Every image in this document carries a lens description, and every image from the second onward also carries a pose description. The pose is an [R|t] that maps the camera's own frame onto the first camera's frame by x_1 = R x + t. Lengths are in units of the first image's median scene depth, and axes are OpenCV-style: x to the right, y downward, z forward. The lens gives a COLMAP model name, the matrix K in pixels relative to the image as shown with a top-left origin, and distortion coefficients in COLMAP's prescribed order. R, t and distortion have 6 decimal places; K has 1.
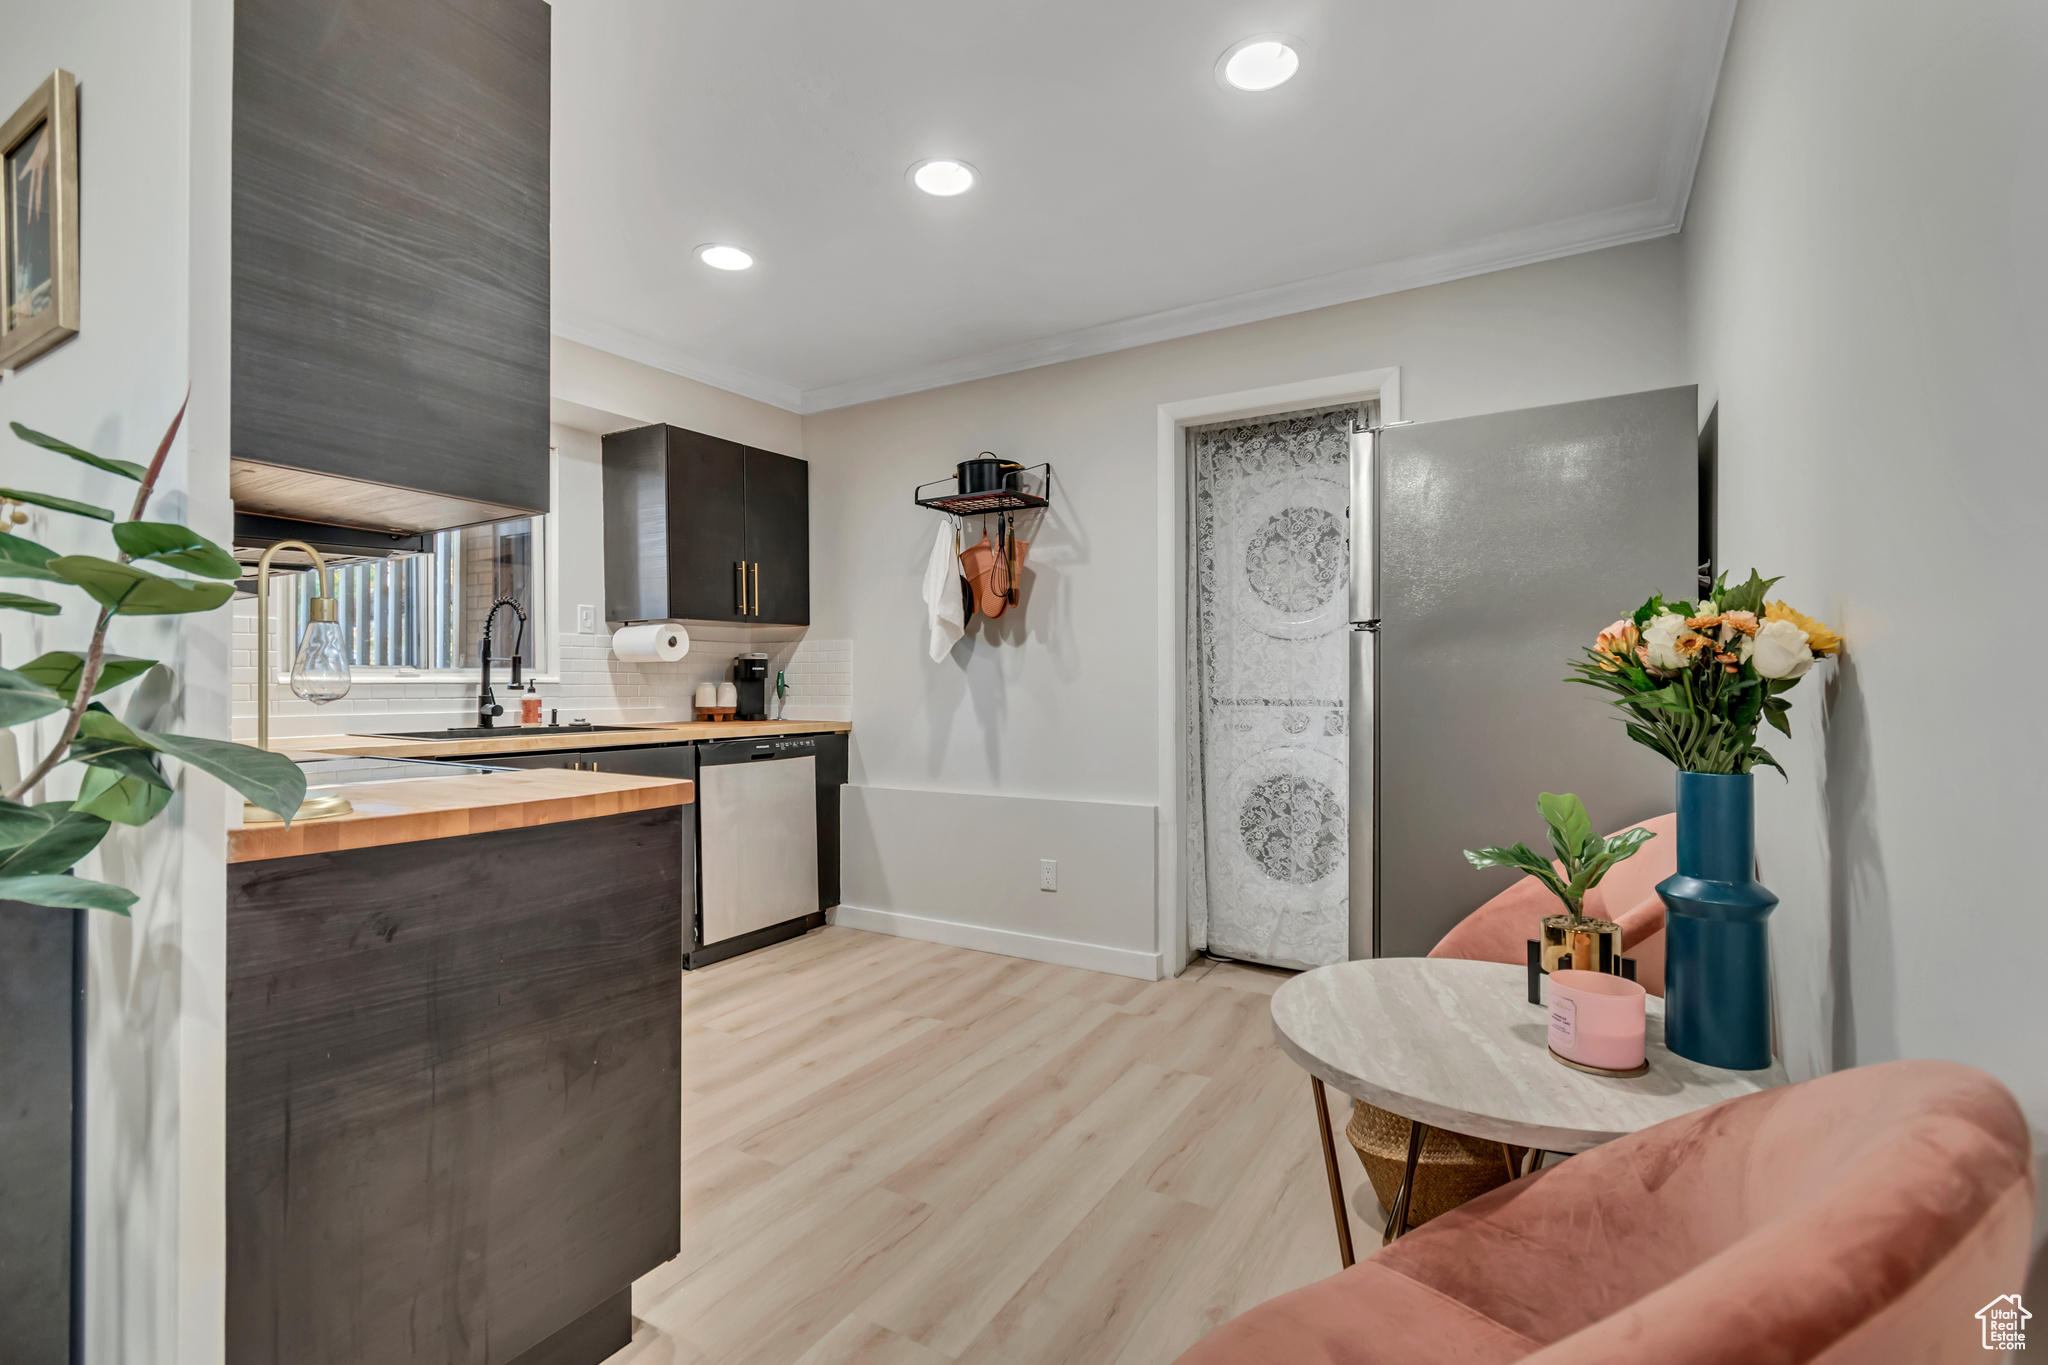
lens RADIAL K [[926.7, 0, 1040.7], [0, 926.7, 683.7], [0, 0, 1]] dist [0.000788, -0.000273]
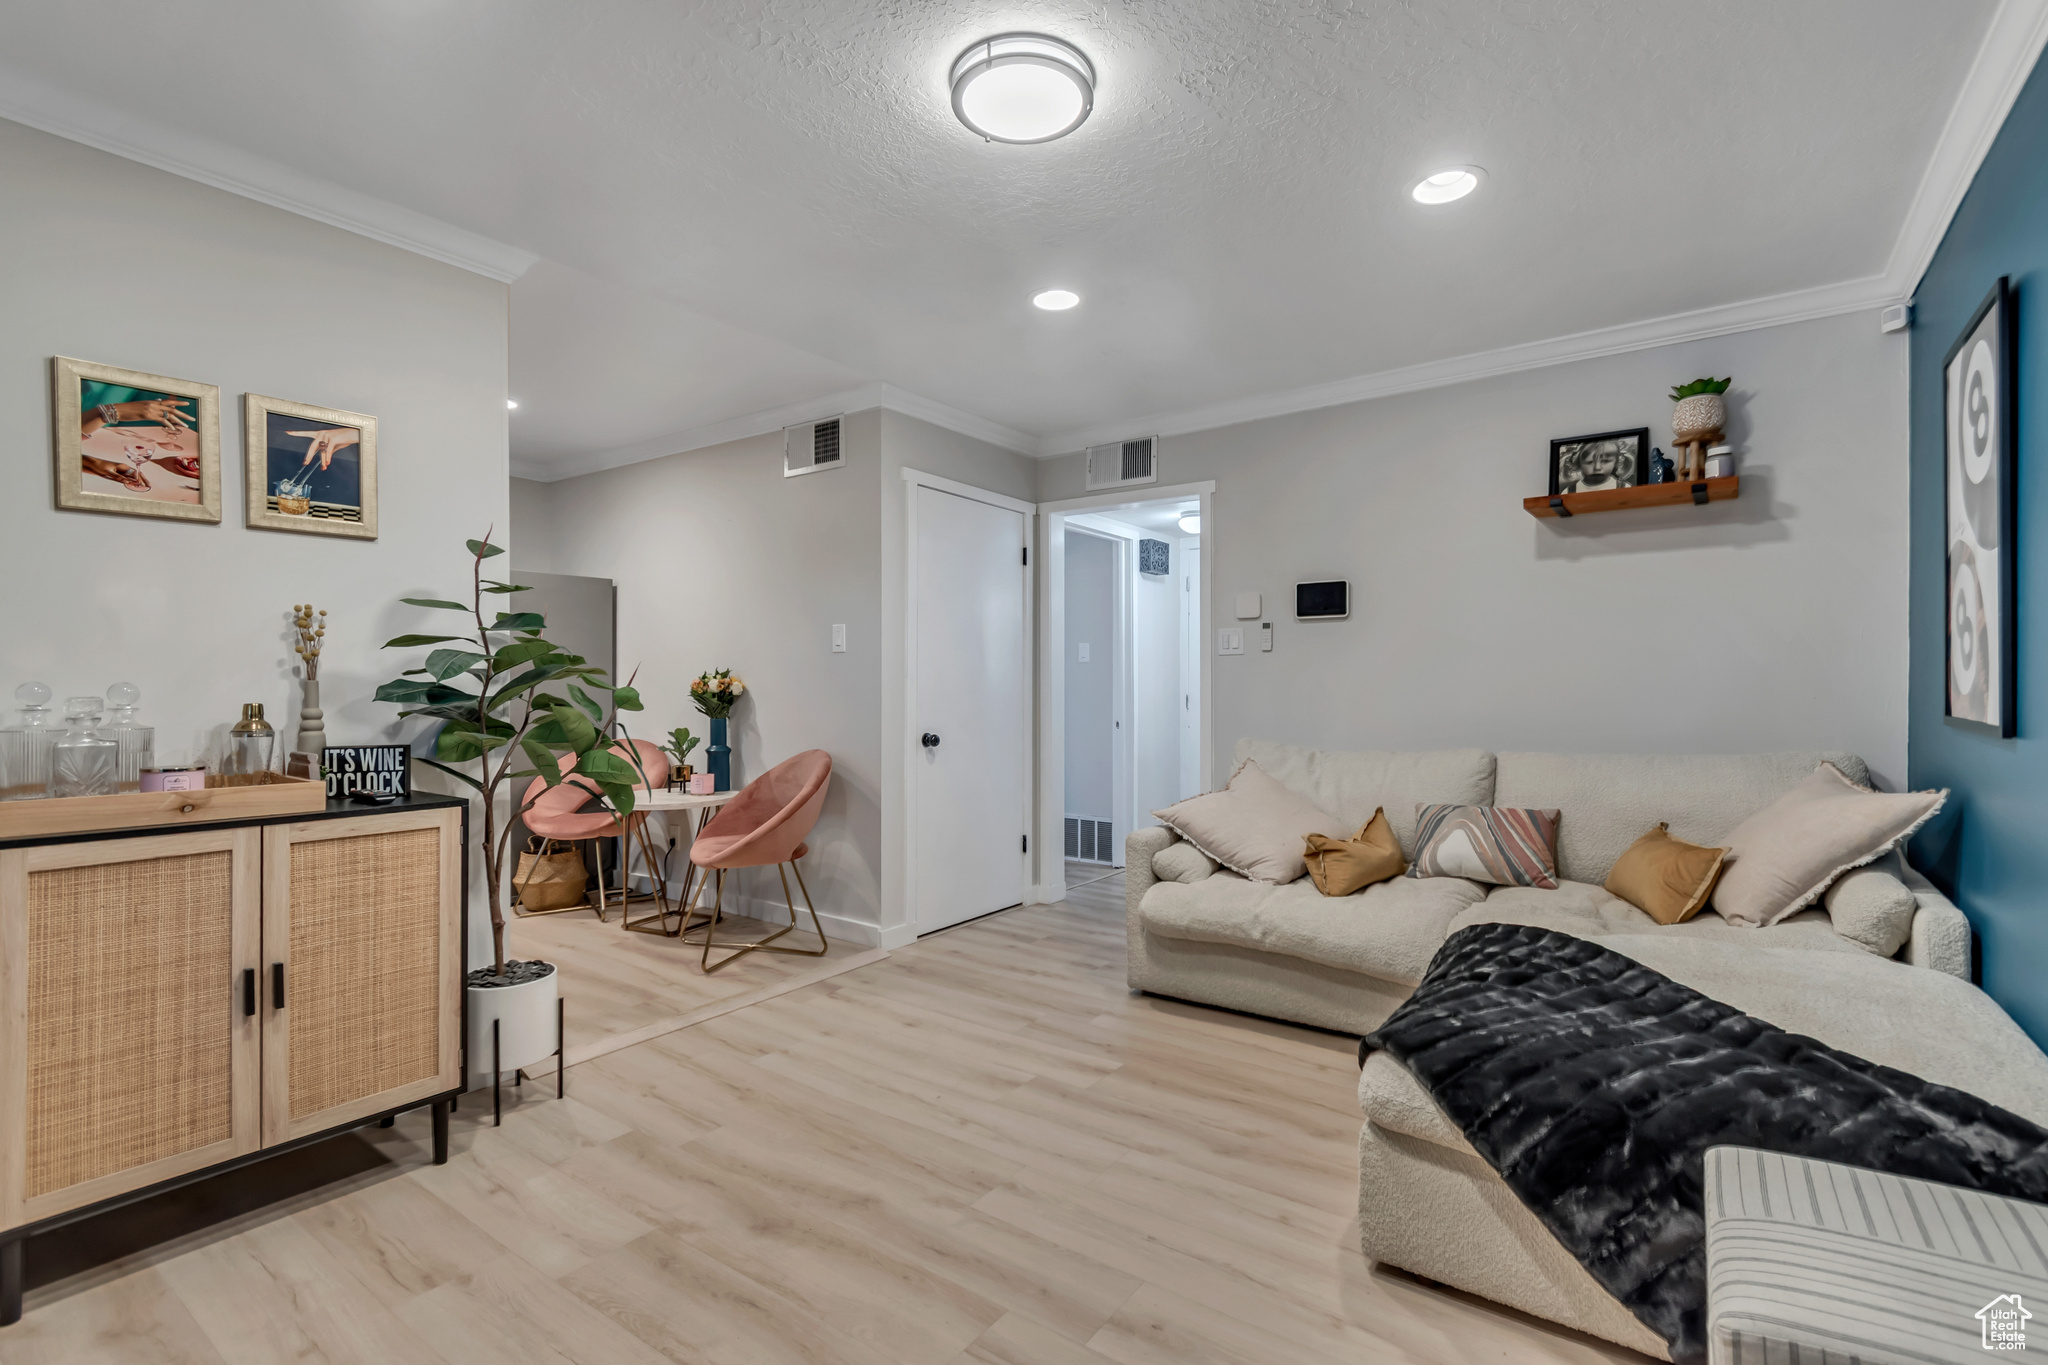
lens RADIAL K [[926.7, 0, 1040.7], [0, 926.7, 683.7], [0, 0, 1]] dist [0.000788, -0.000273]
pose [[0.084718, -0.000819, 0.996405, -2.303144], [-0.003204, 0.999994, 0.001094, -0.046618], [-0.996400, -0.003285, 0.084715, -0.528949]]
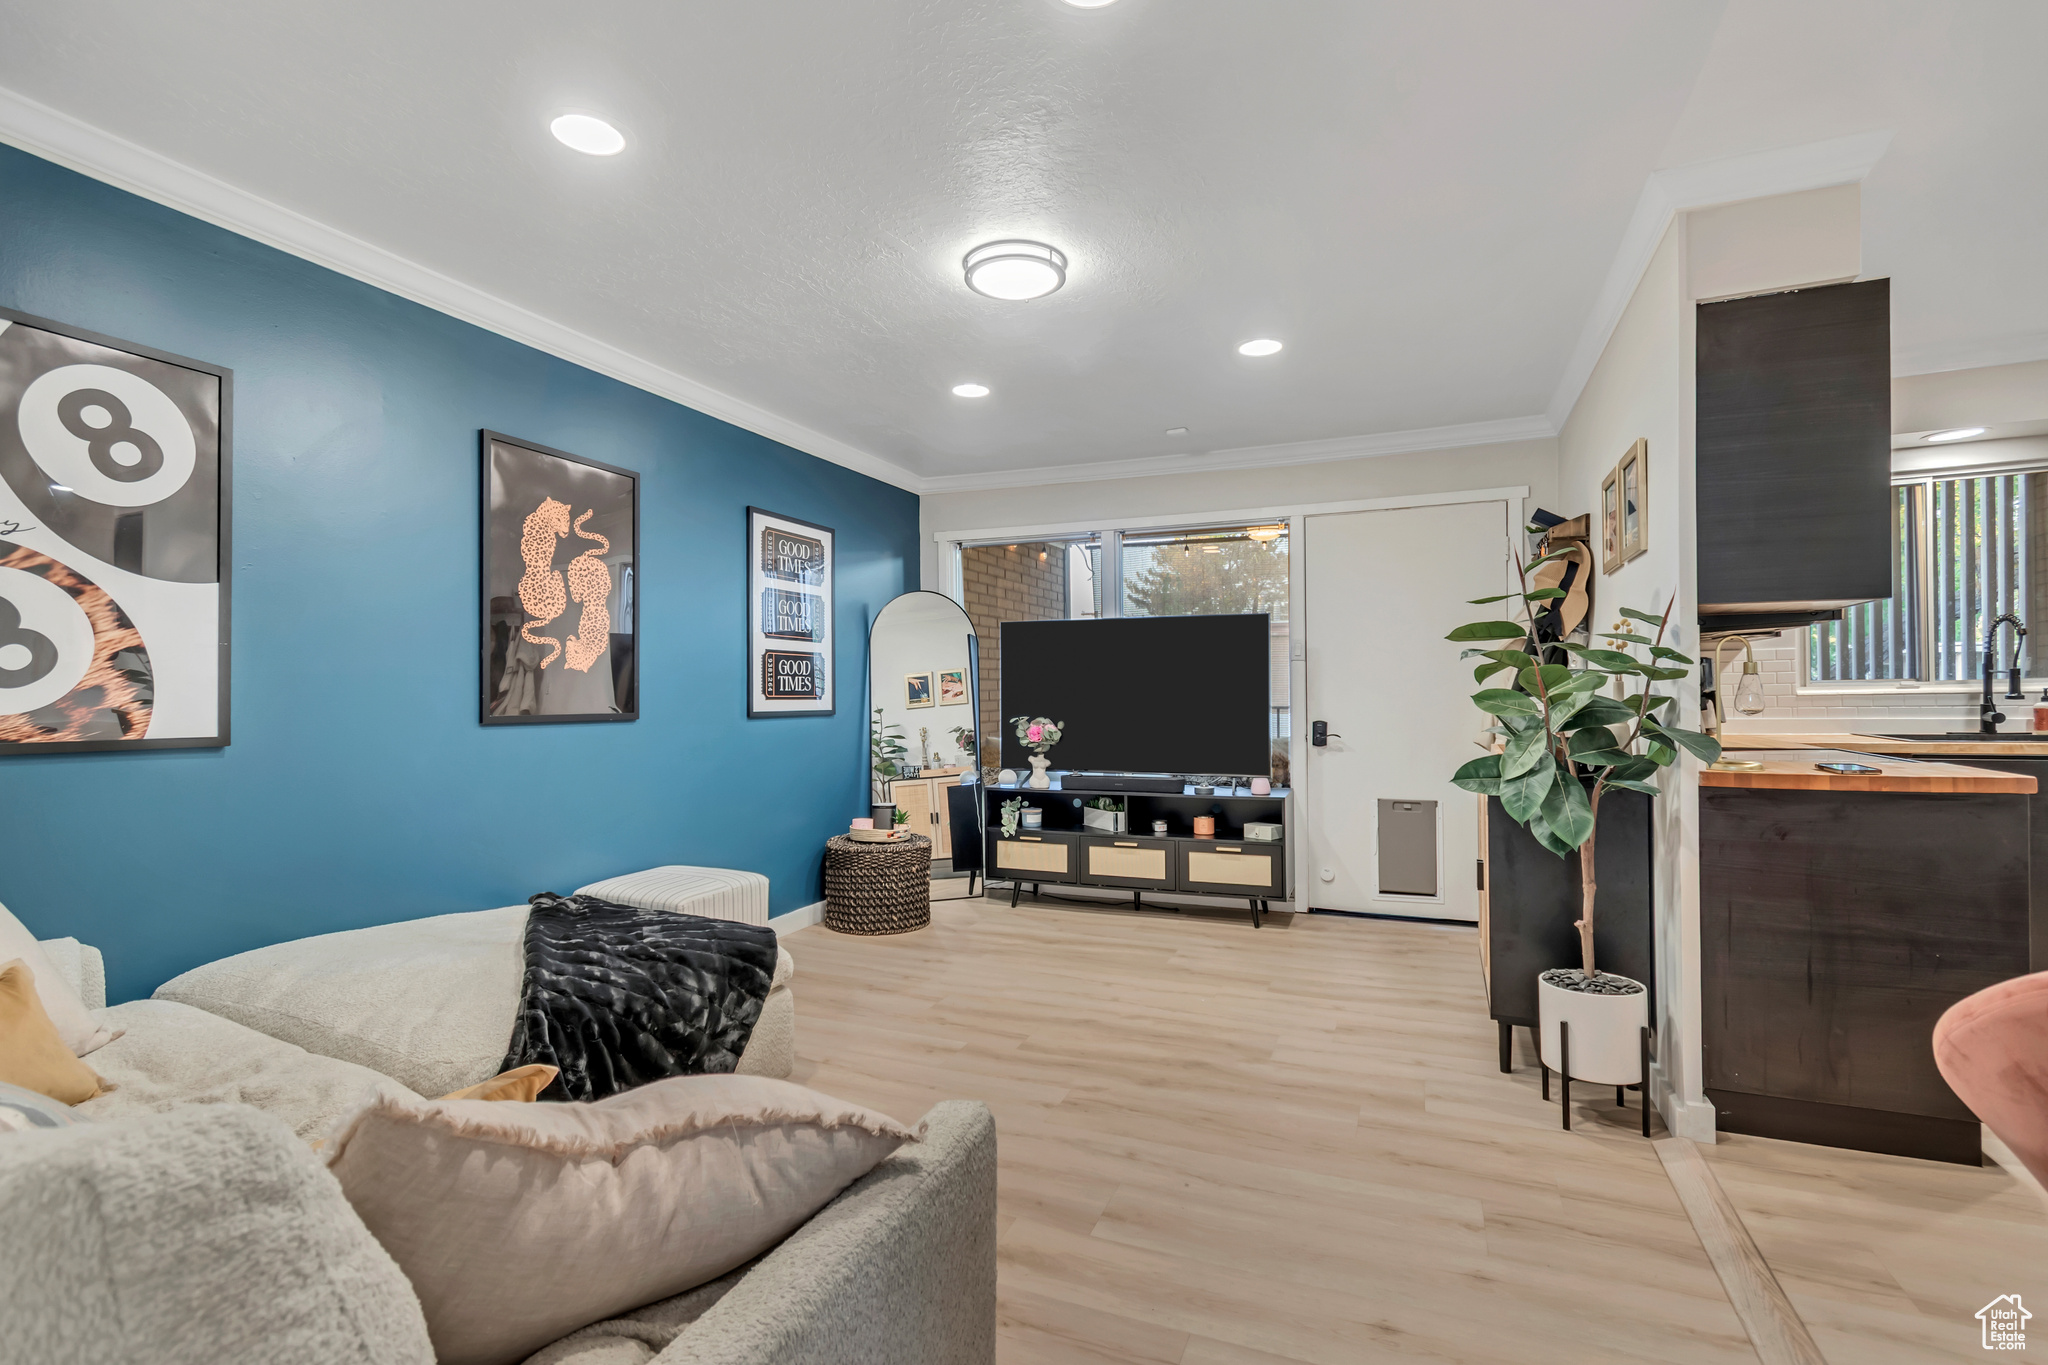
lens RADIAL K [[929.1, 0, 1016.8], [0, 929.1, 693.7], [0, 0, 1]] dist [0.000004, -0.000274]
pose [[0.121199, -0.003406, -0.992622, 0.783499], [0.016443, 0.999864, -0.001423, -0.037235], [0.992492, -0.016150, 0.121238, -0.618544]]
